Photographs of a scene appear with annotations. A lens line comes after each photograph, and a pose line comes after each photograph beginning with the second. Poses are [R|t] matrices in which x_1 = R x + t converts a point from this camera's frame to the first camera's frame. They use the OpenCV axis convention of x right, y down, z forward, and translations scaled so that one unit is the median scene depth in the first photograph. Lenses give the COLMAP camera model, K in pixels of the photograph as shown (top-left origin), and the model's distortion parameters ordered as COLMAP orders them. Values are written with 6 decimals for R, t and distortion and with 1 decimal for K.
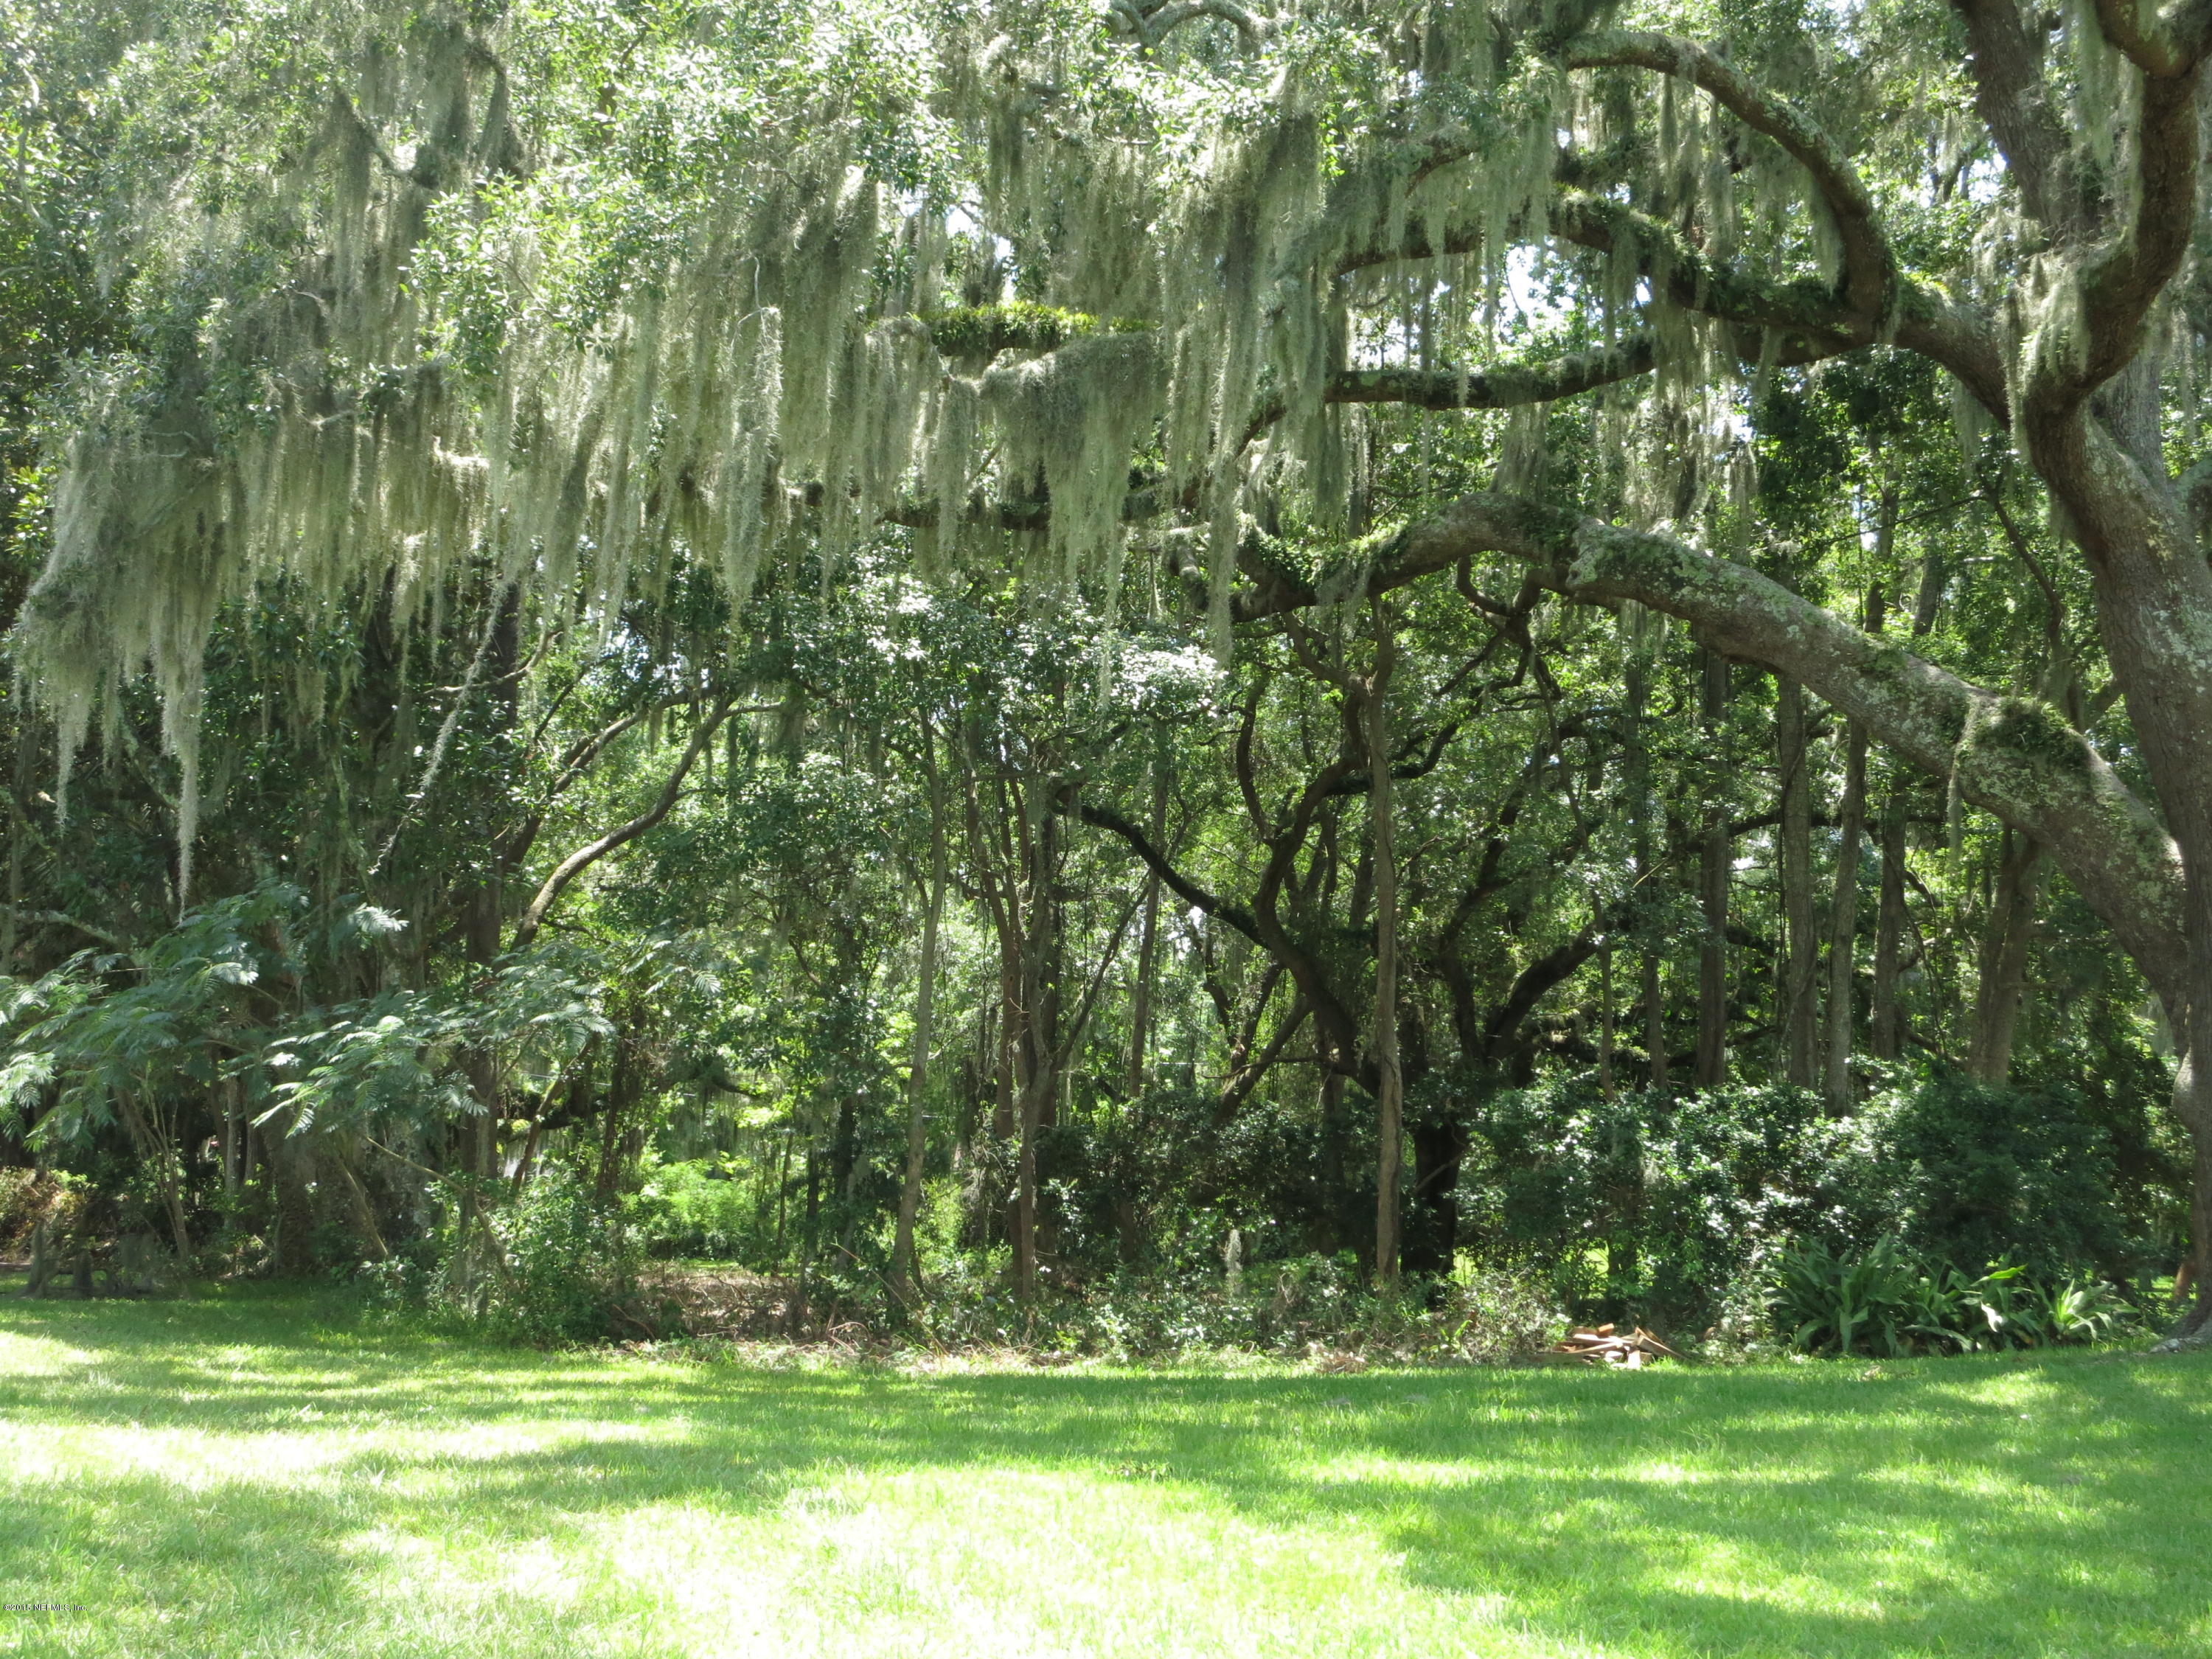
lens RADIAL K [[3358.5, 0, 1106.0], [0, 3358.5, 829.5], [0, 0, 1]] dist [-0.143541, 0.040670]
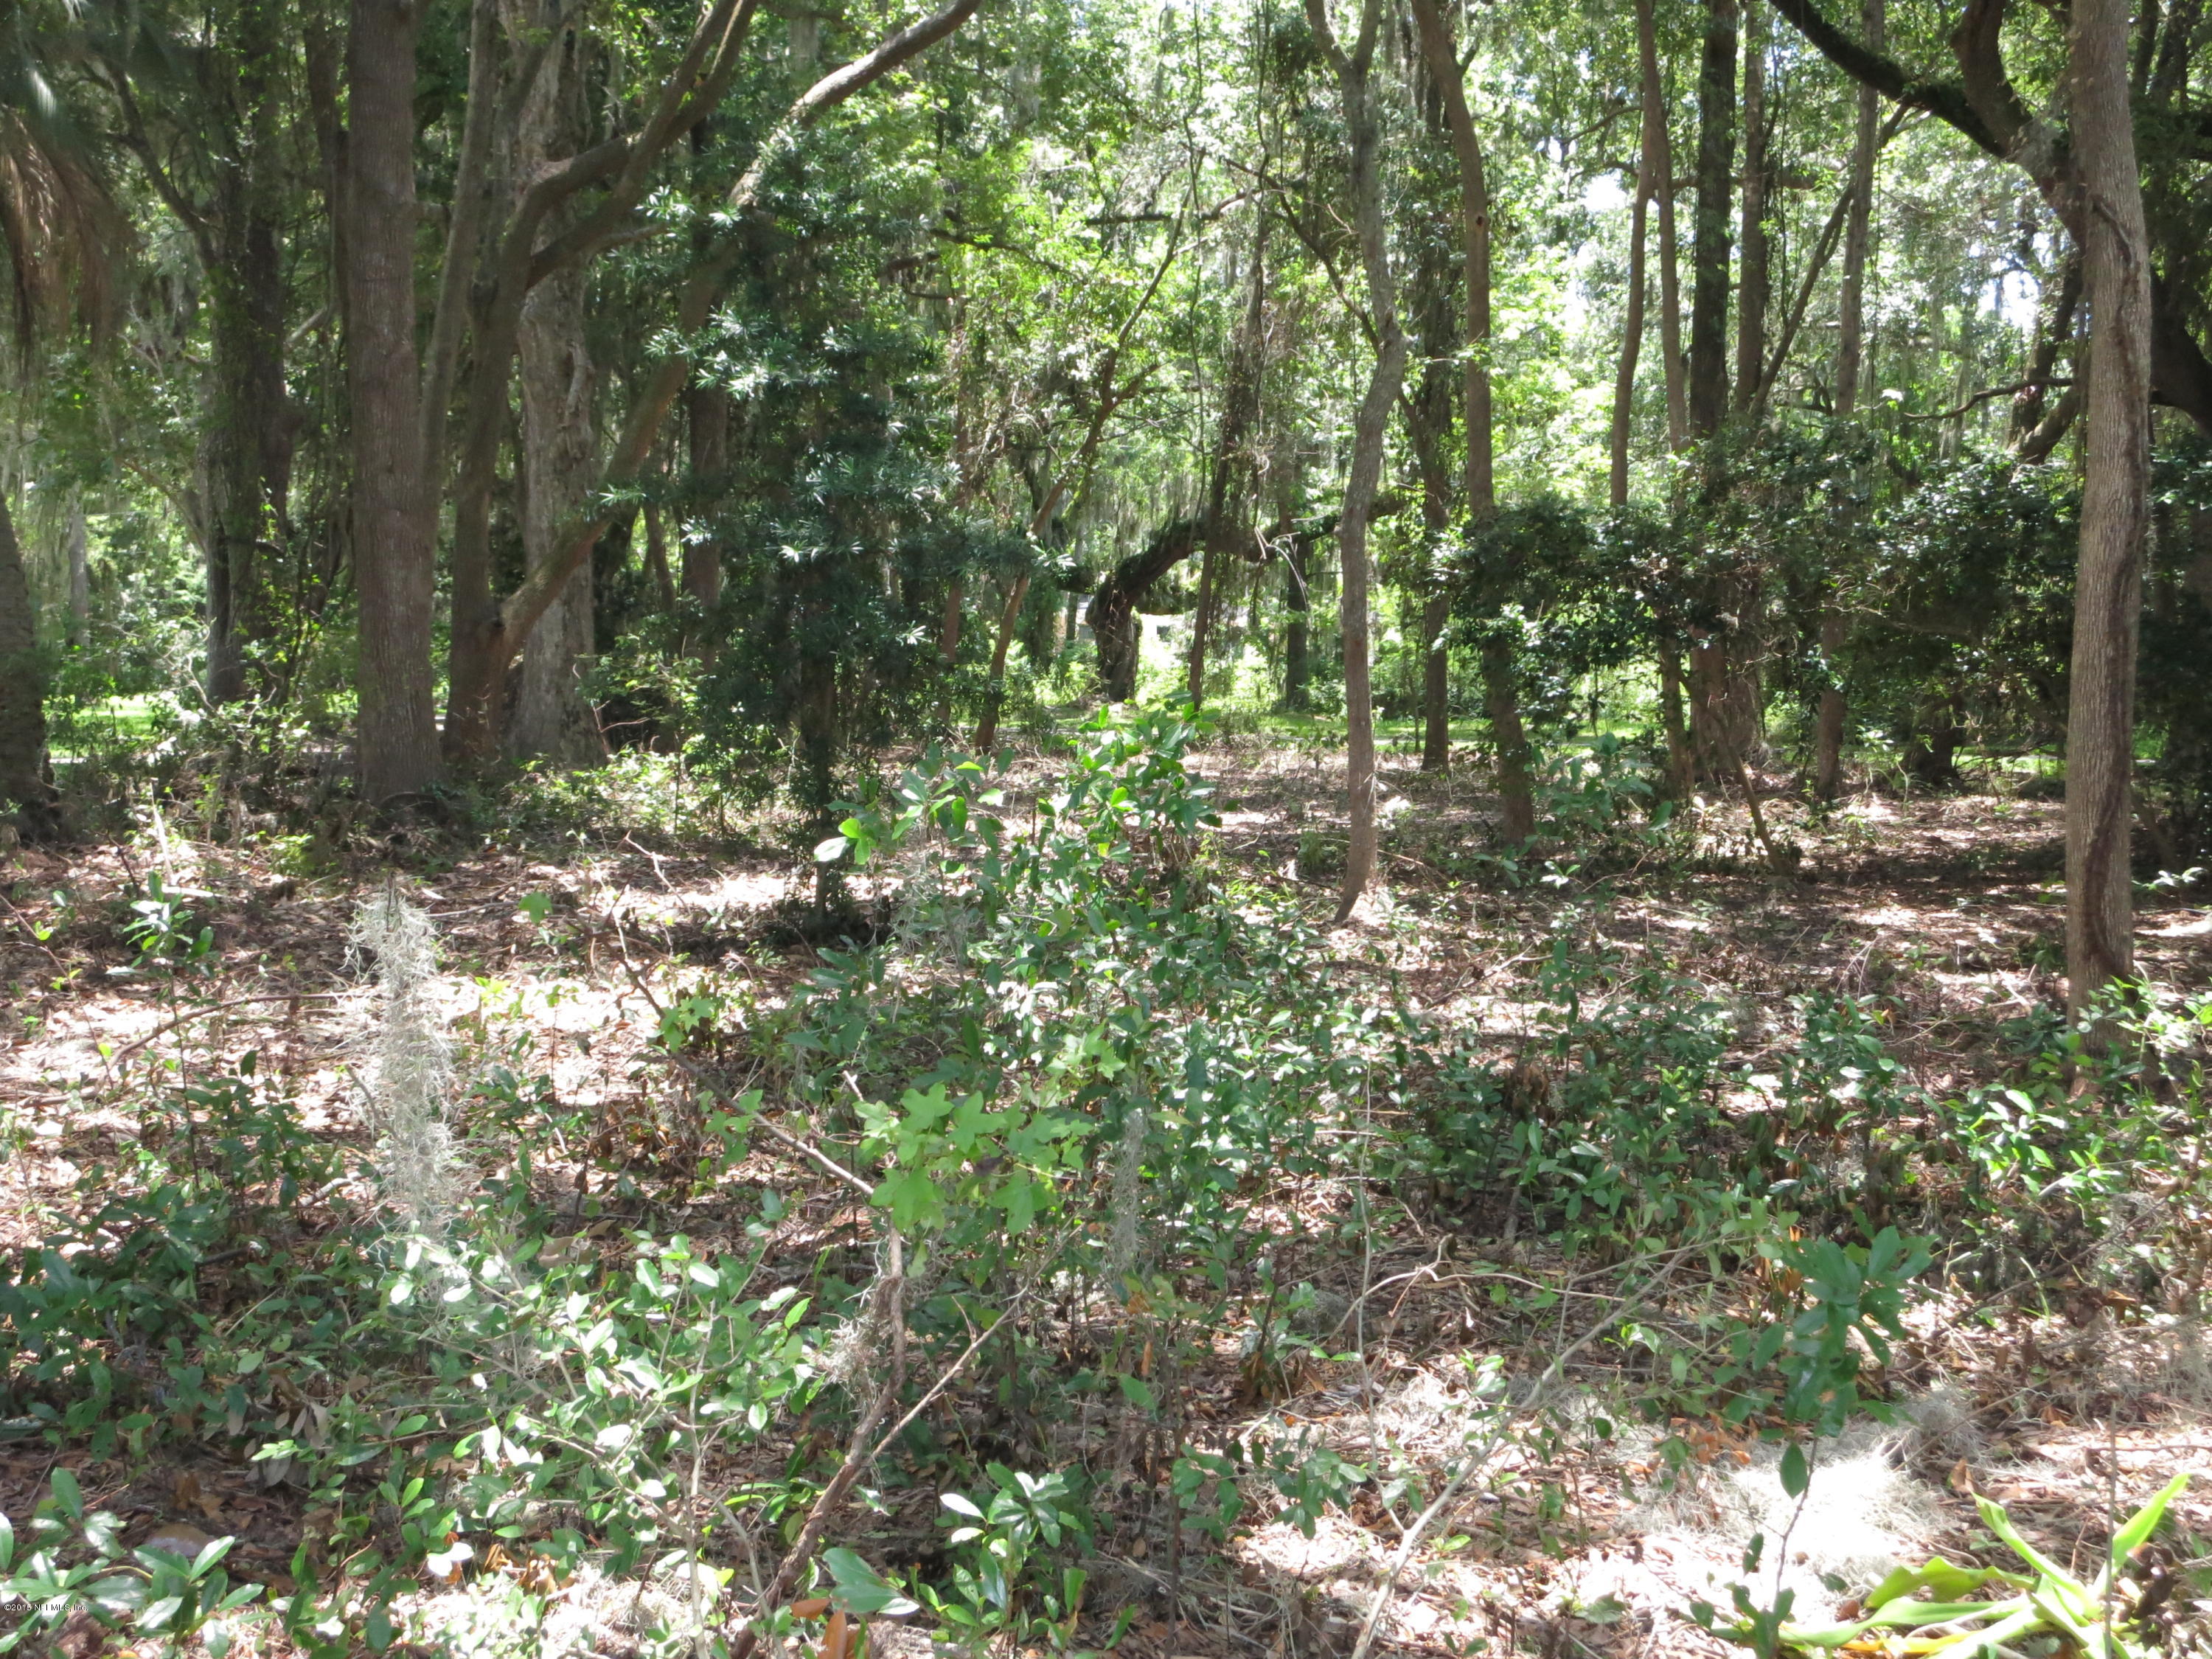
lens RADIAL K [[3127.8, 0, 1113.8], [0, 3127.8, 855.9], [0, 0, 1]] dist [-0.109767, -0.018502]
pose [[0.954528, 0.008236, -0.298006, 0.104829], [0.044943, 0.984218, 0.171156, 0.095878], [0.294713, -0.176766, 0.939094, 0.880882]]
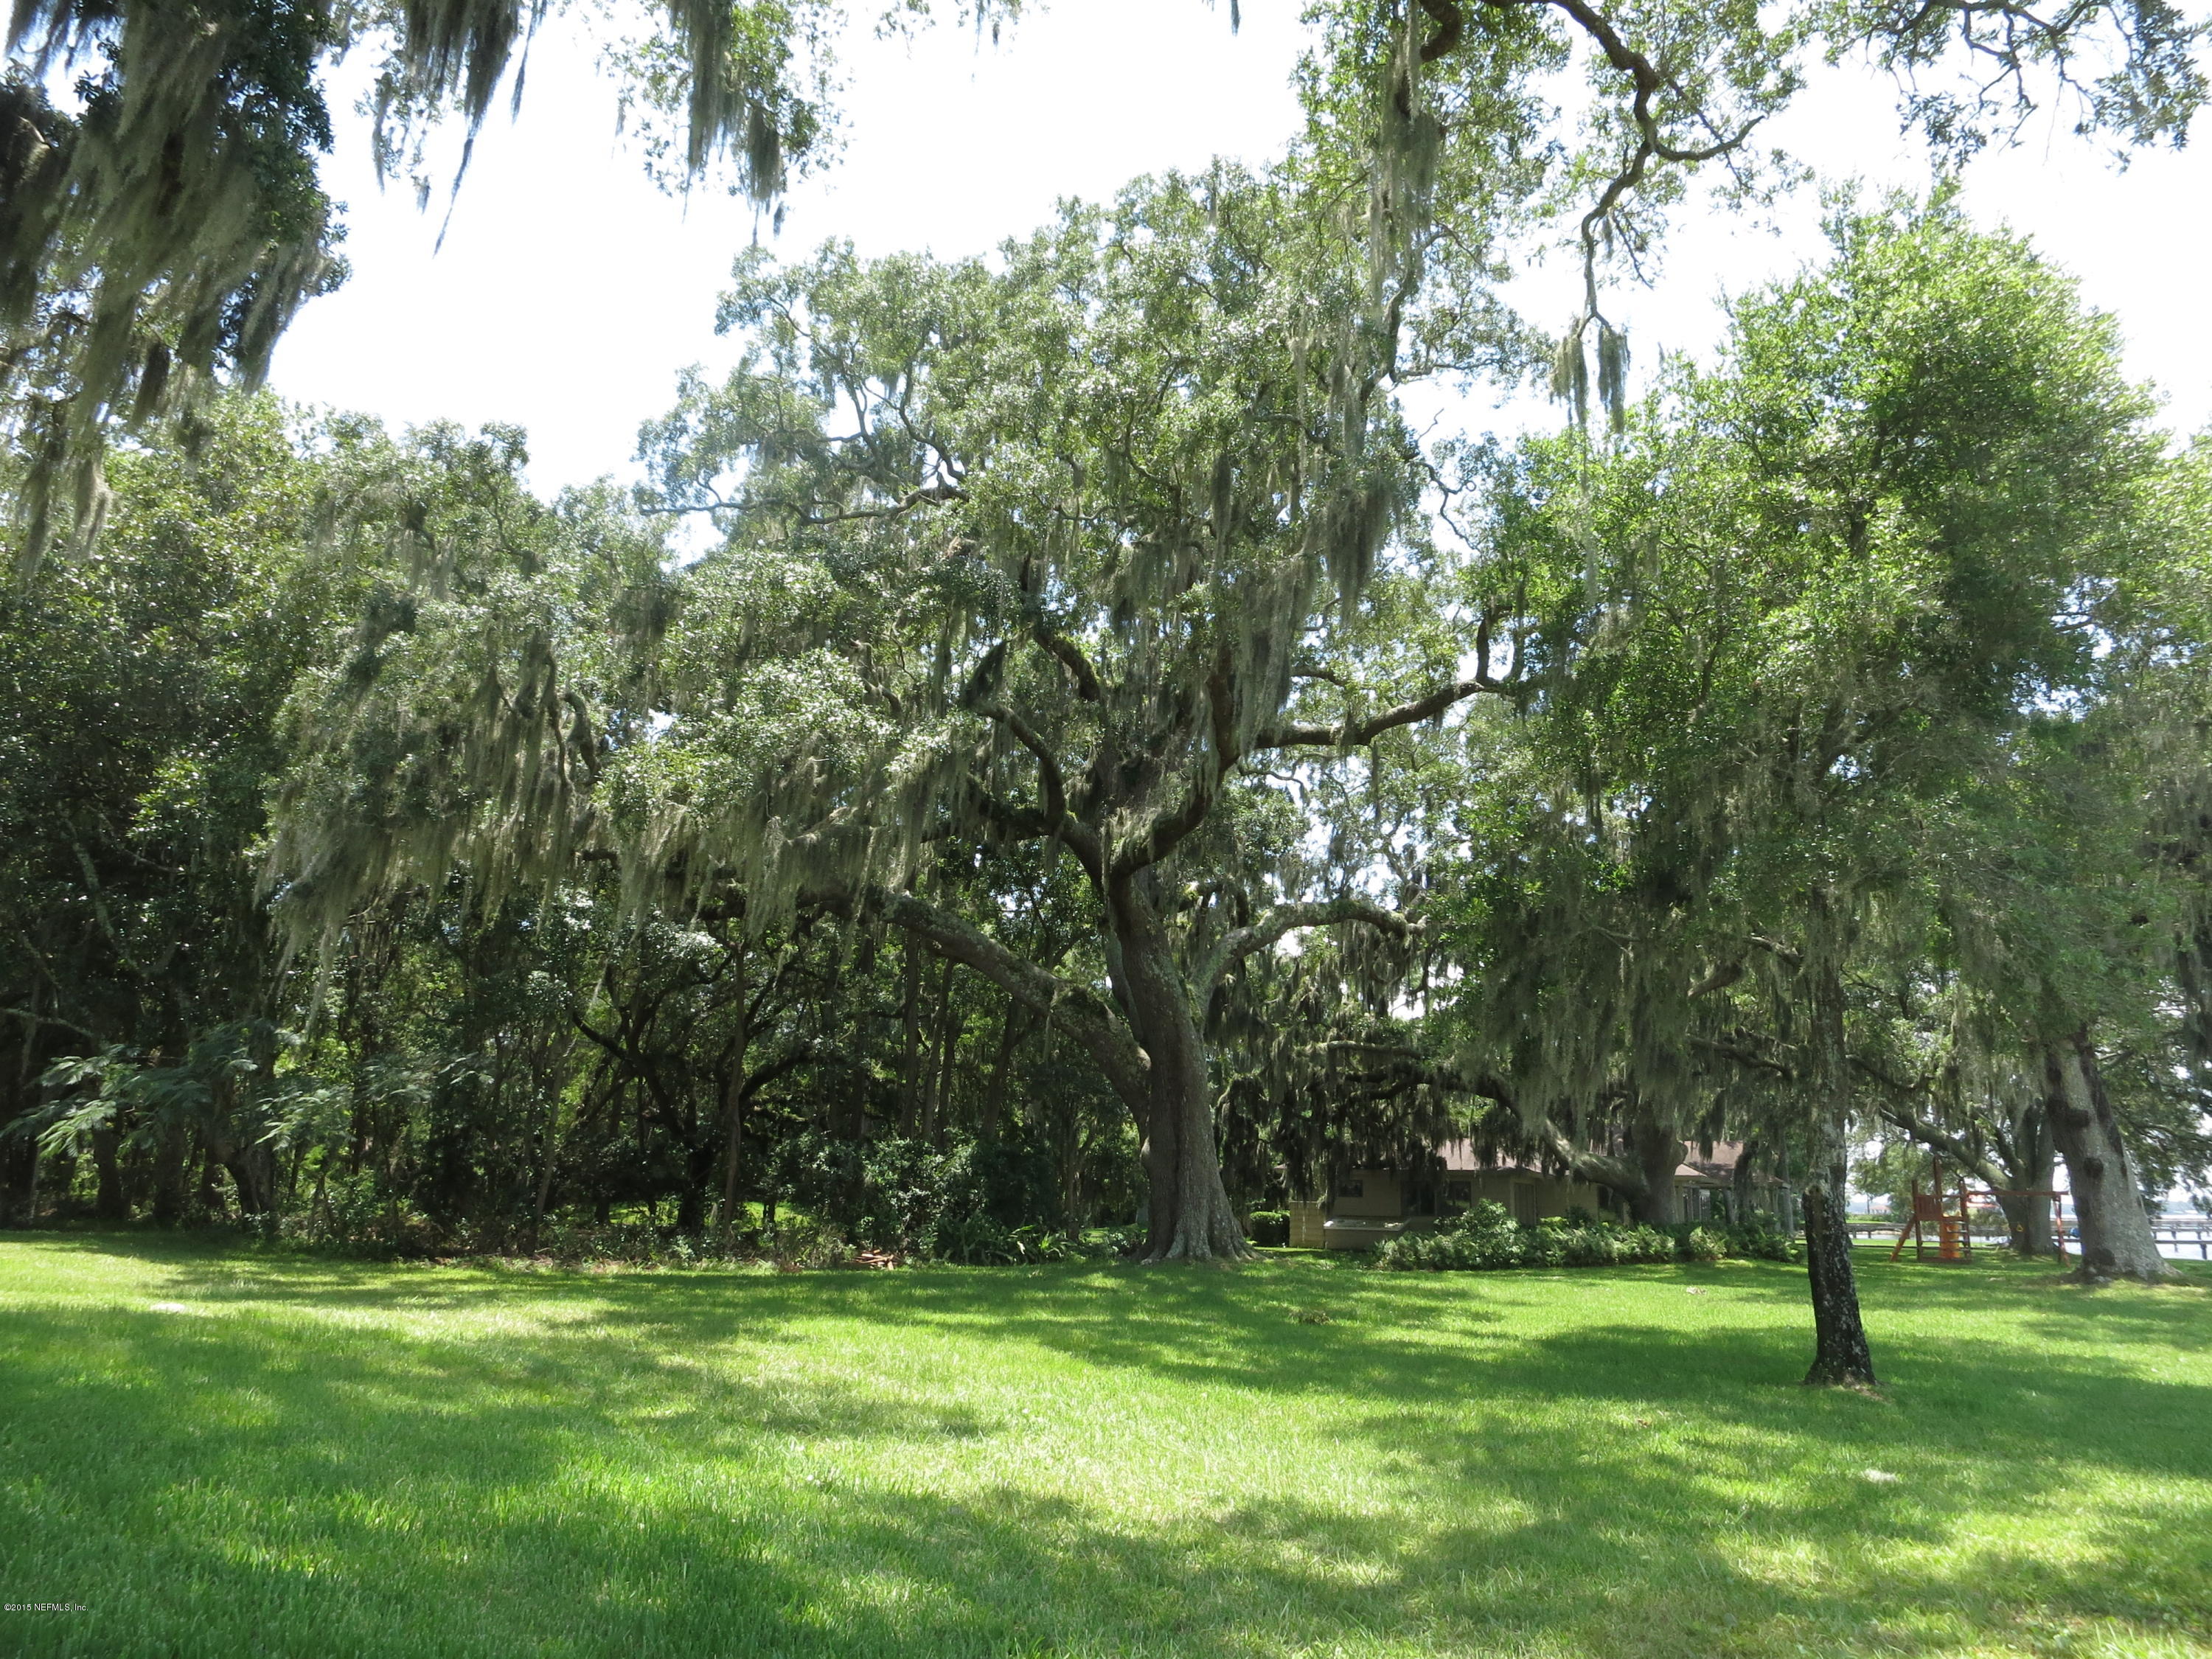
lens RADIAL K [[1597.1, 0, 1106.8], [0, 1597.1, 842.3], [0, 0, 1]] dist [-0.037233, -0.003119]
pose [[0.907164, 0.101902, 0.408251, -0.172956], [-0.061386, 0.991903, -0.111181, -0.013480], [-0.416275, 0.075798, 0.906074, -0.052265]]
